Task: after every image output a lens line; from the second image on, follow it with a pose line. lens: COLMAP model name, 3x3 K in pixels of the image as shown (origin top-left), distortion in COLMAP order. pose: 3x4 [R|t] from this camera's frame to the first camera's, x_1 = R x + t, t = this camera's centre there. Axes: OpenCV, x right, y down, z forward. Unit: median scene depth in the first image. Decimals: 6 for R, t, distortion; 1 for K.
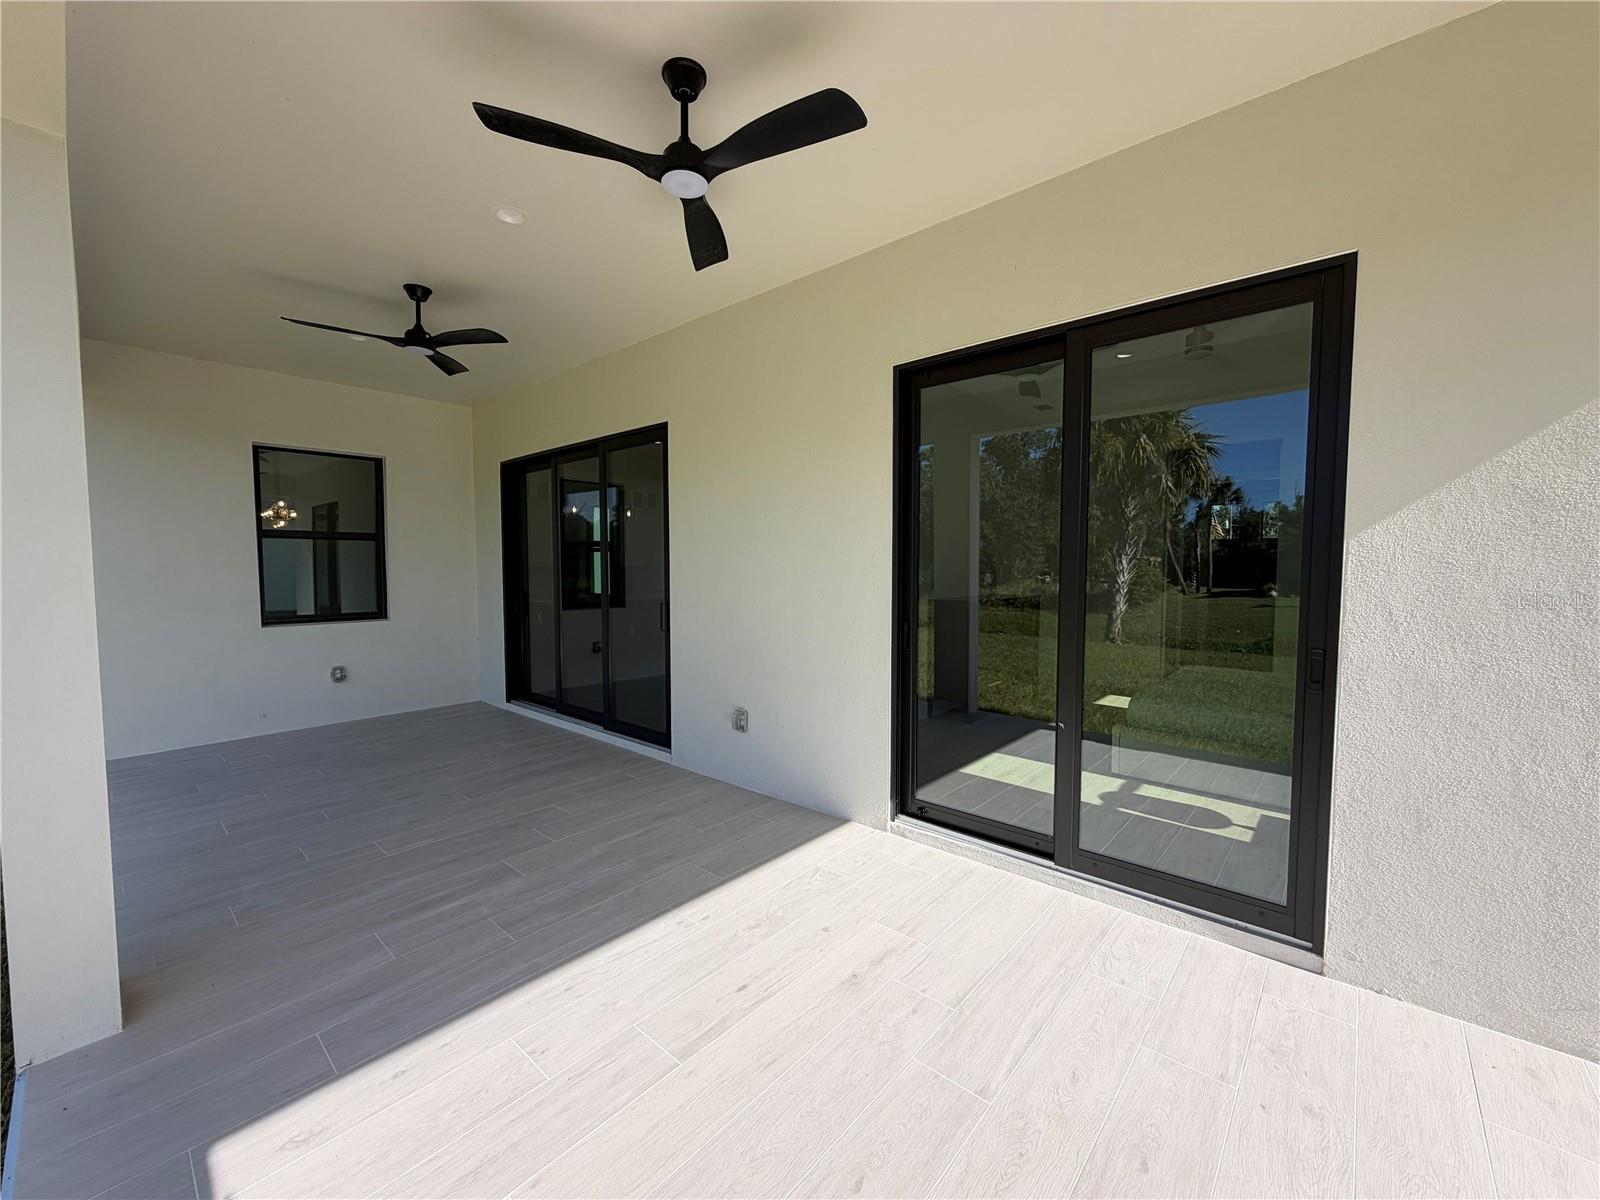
lens RADIAL K [[635.6, 0, 800.0], [0, 635.6, 600.0], [0, 0, 1]] dist [-0.000592, -0.000225]
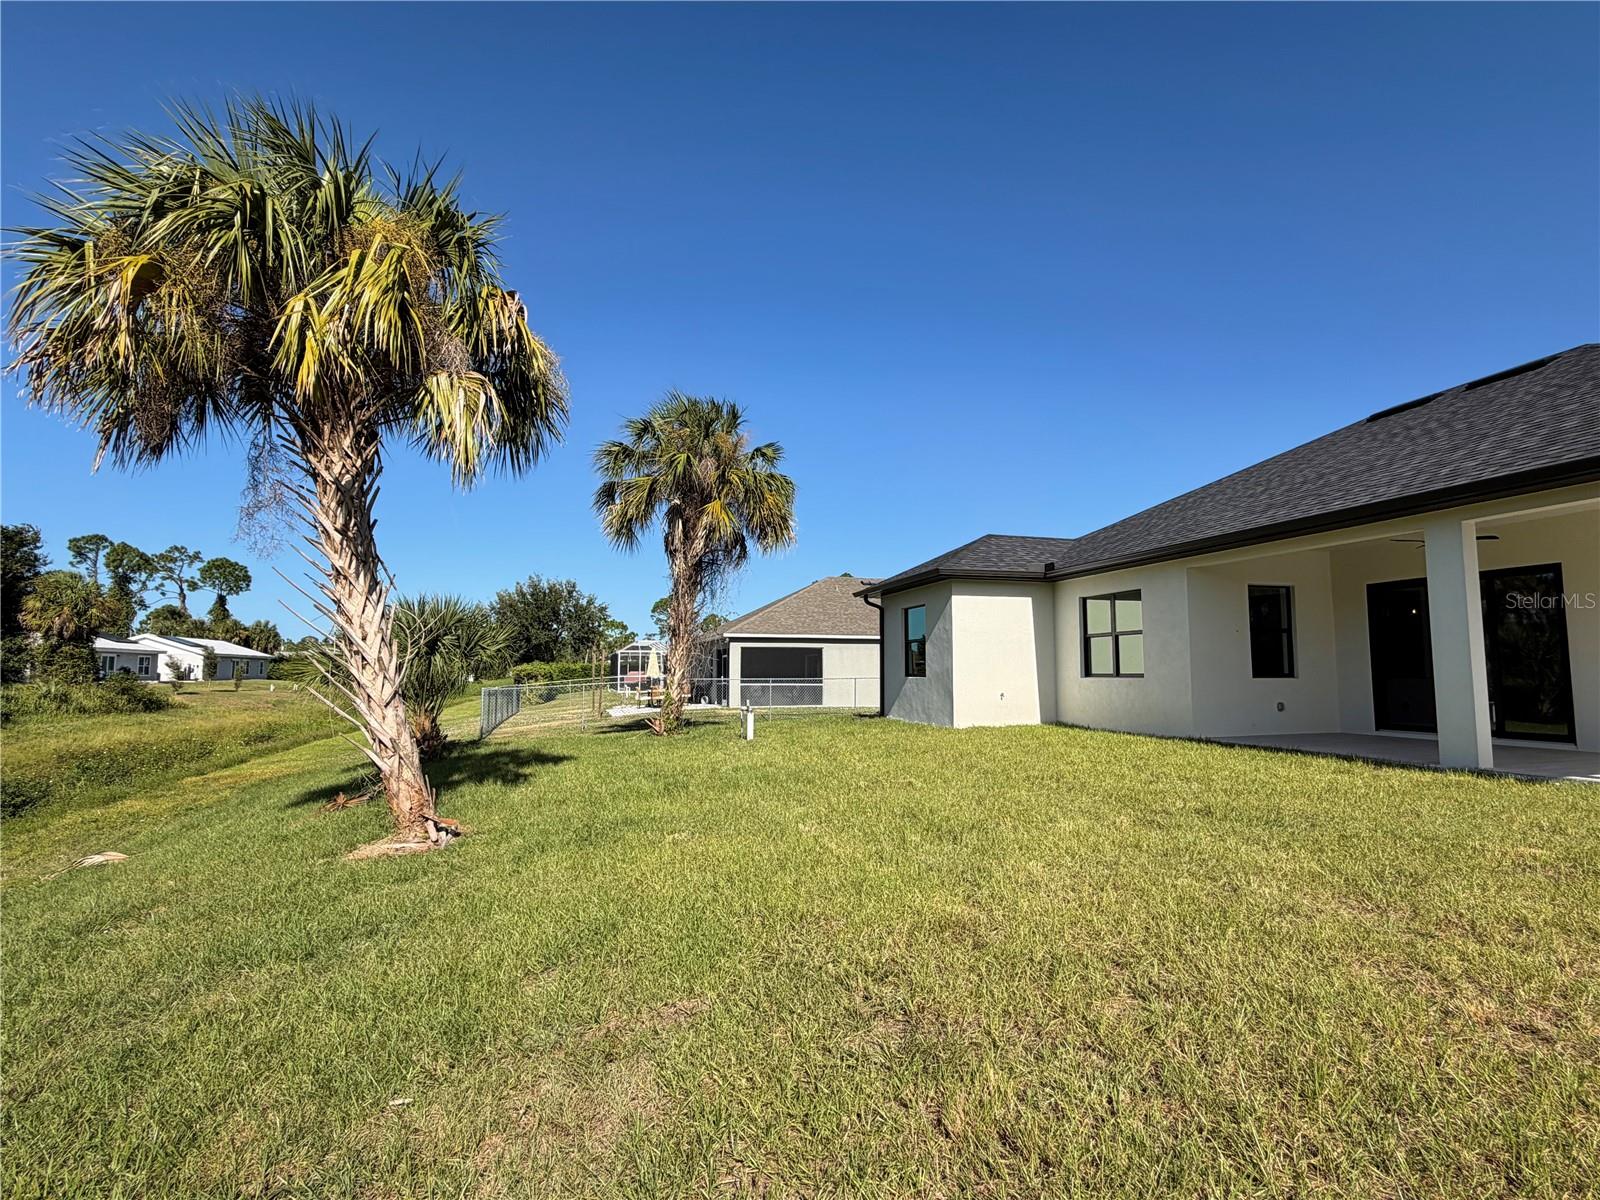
lens RADIAL K [[796.6, 0, 800.0], [0, 796.6, 600.0], [0, 0, 1]] dist [-0.000068, -0.000010]
pose [[0.843078, -0.045624, -0.535853, -0.681975], [-0.034294, 0.989806, -0.138231, 0.185282], [0.536697, 0.134916, 0.832919, -1.712904]]
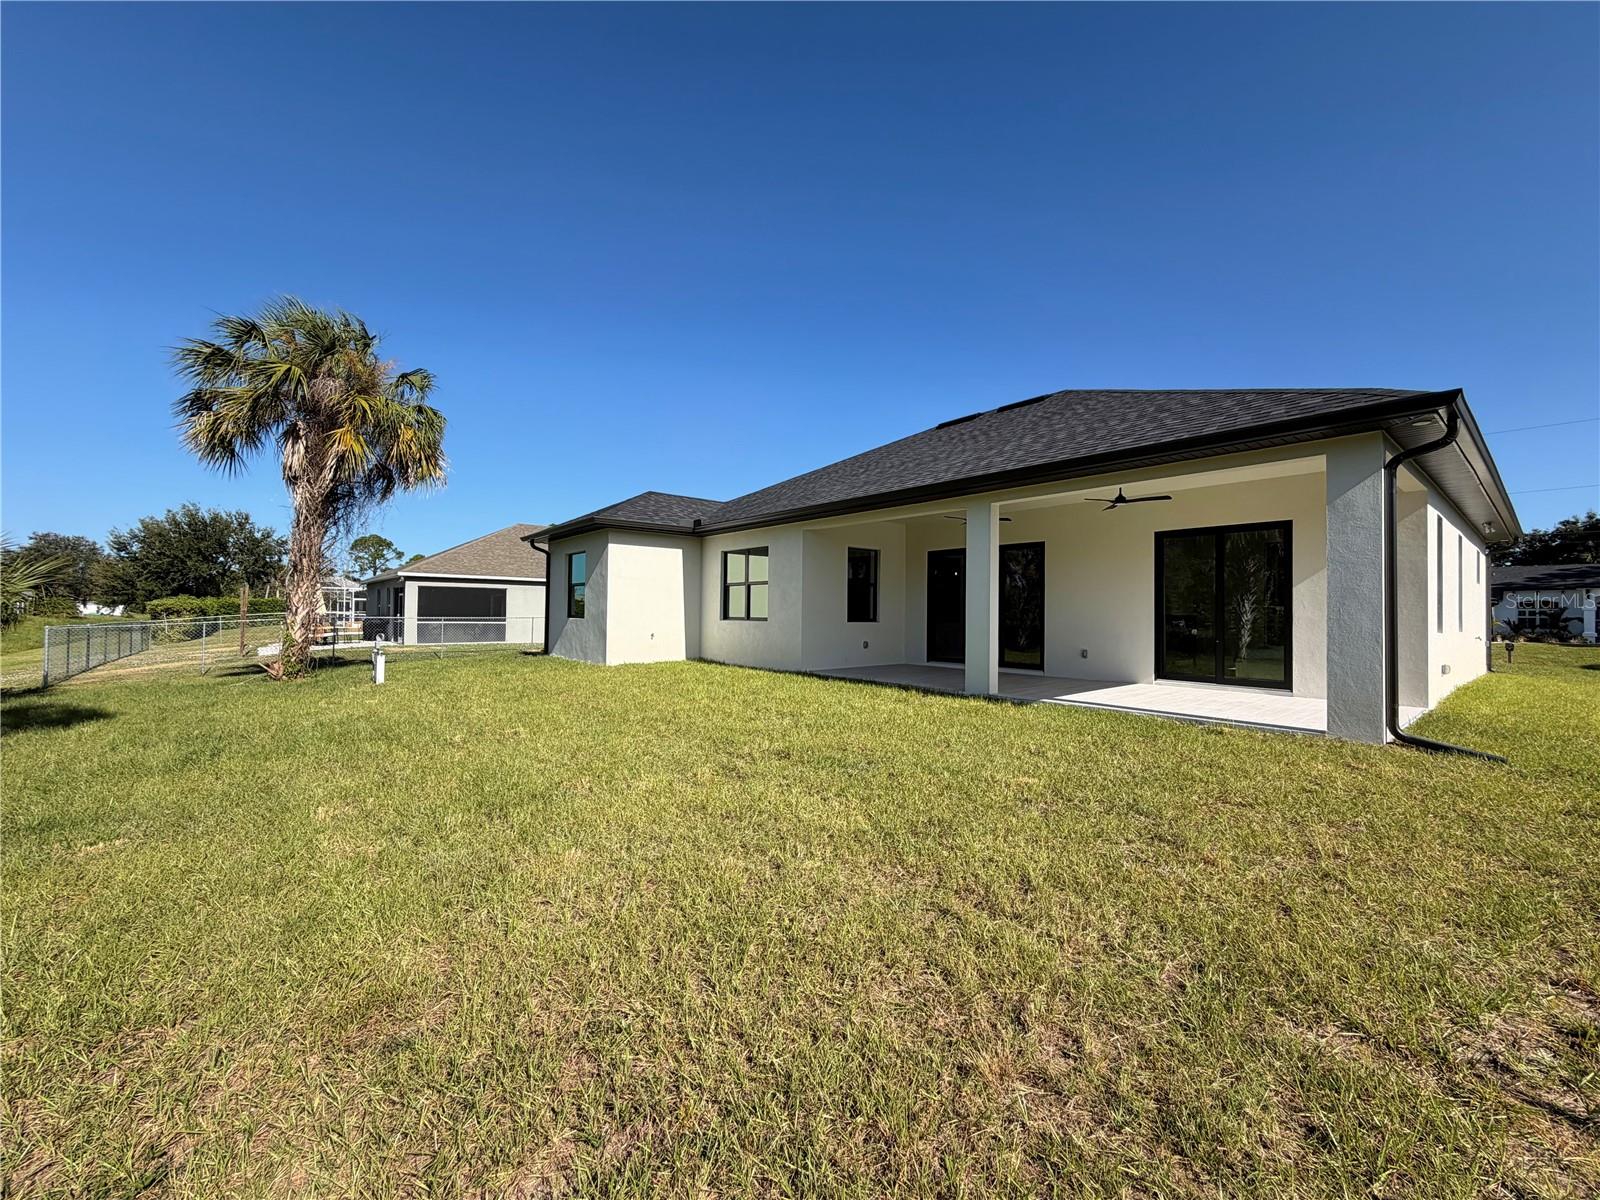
lens RADIAL K [[642.3, 0, 800.0], [0, 642.3, 600.0], [0, 0, 1]] dist [-0.000270, -0.000046]
pose [[0.989119, 0.011211, -0.146688, -0.653039], [-0.022845, 0.996702, -0.077870, 0.149736], [0.145331, 0.080374, 0.986113, -1.372217]]
